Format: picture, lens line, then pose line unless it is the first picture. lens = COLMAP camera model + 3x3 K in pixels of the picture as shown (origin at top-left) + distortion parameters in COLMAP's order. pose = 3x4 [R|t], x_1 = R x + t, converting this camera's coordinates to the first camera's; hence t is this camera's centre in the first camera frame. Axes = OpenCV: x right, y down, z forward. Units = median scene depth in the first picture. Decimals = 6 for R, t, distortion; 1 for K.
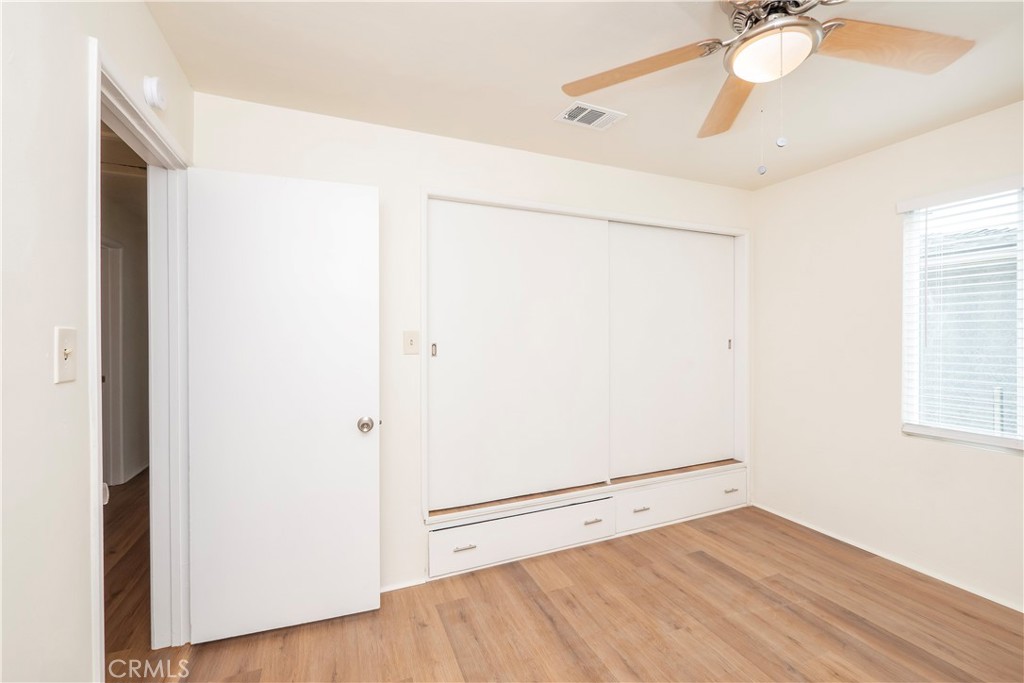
lens RADIAL K [[438.7, 0, 515.0], [0, 438.7, 338.4], [0, 0, 1]] dist [0.001329, 0.000021]
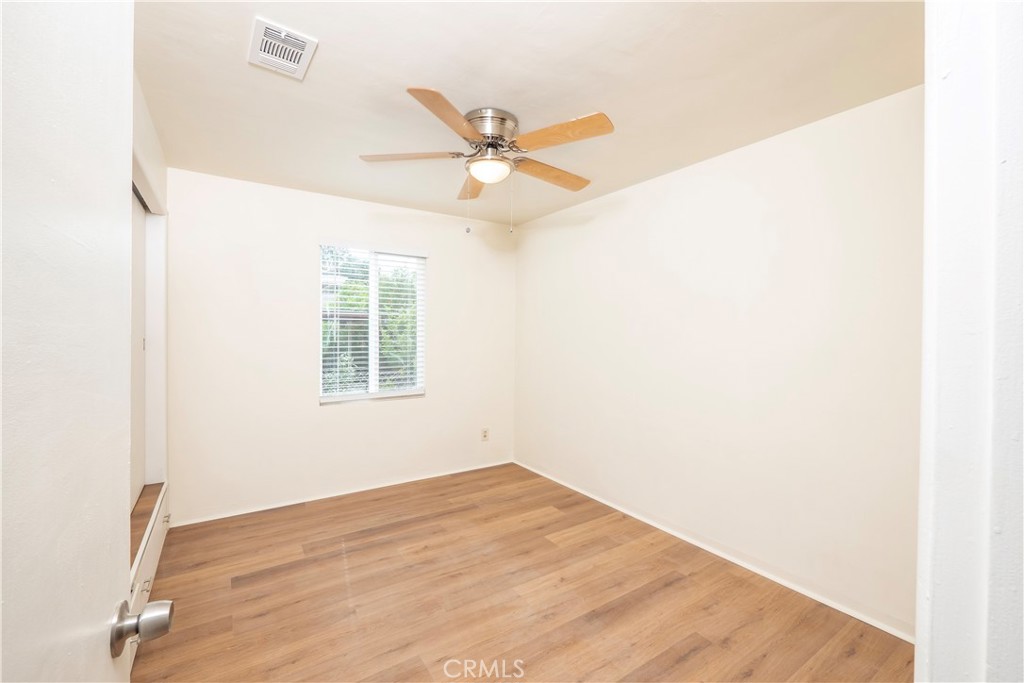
lens RADIAL K [[438.7, 0, 509.4], [0, 438.7, 339.9], [0, 0, 1]] dist [0.001329, 0.000021]
pose [[-0.201094, -0.012127, 0.979497, -0.632452], [-0.004698, 0.999924, 0.011415, -0.010928], [-0.979561, -0.002306, -0.201136, 0.726071]]
